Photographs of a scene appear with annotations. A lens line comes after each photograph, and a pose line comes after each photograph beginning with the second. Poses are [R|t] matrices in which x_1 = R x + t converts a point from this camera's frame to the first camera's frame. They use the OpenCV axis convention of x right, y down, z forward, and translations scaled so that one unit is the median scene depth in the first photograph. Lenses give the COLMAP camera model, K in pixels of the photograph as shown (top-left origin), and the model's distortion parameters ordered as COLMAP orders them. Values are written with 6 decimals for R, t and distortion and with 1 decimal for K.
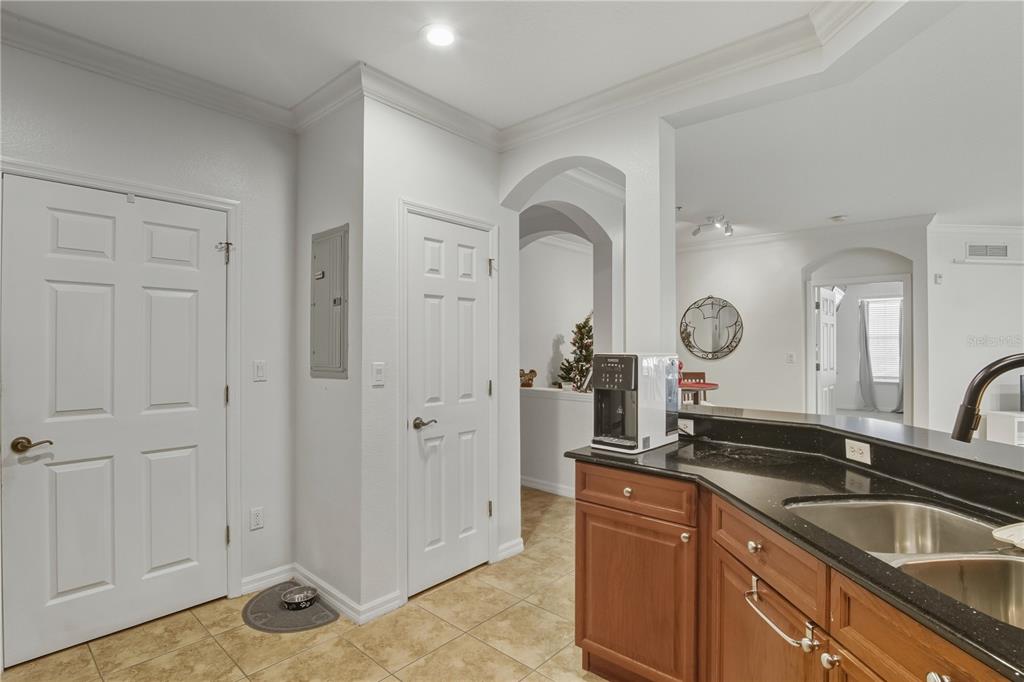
lens RADIAL K [[507.5, 0, 507.2], [0, 507.5, 344.7], [0, 0, 1]] dist [-0.022139, -0.001634]
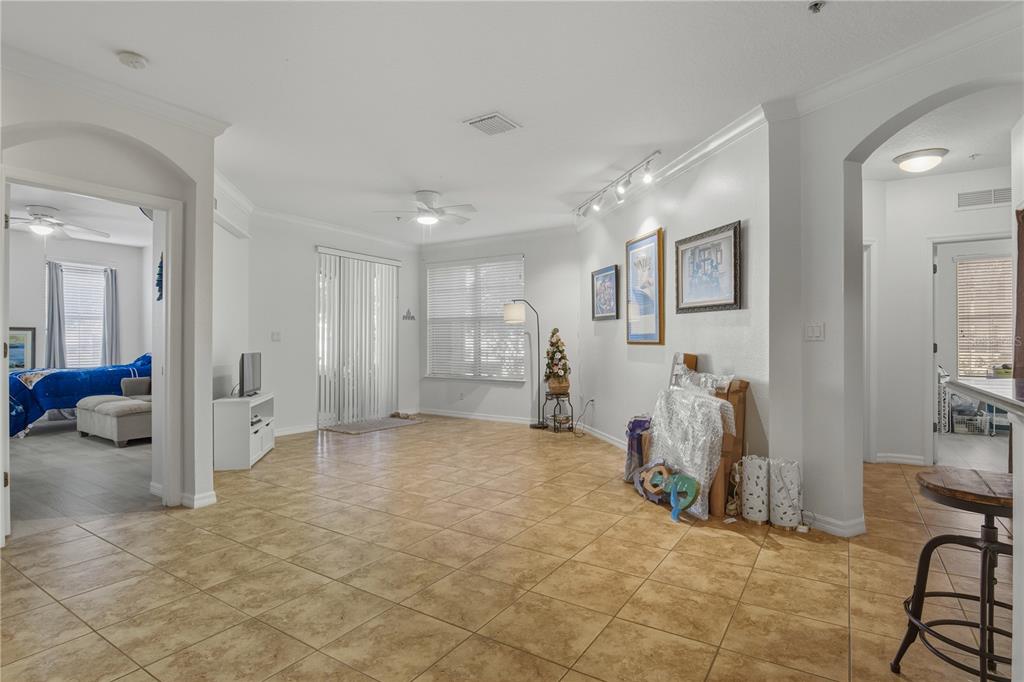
lens RADIAL K [[516.9, 0, 509.0], [0, 516.9, 338.9], [0, 0, 1]] dist [-0.001347, -0.014520]
pose [[-0.153839, 0.005206, 0.988082, 0.161423], [-0.004446, 0.999972, -0.005961, 0.097941], [-0.988086, -0.005310, -0.153812, 1.635525]]
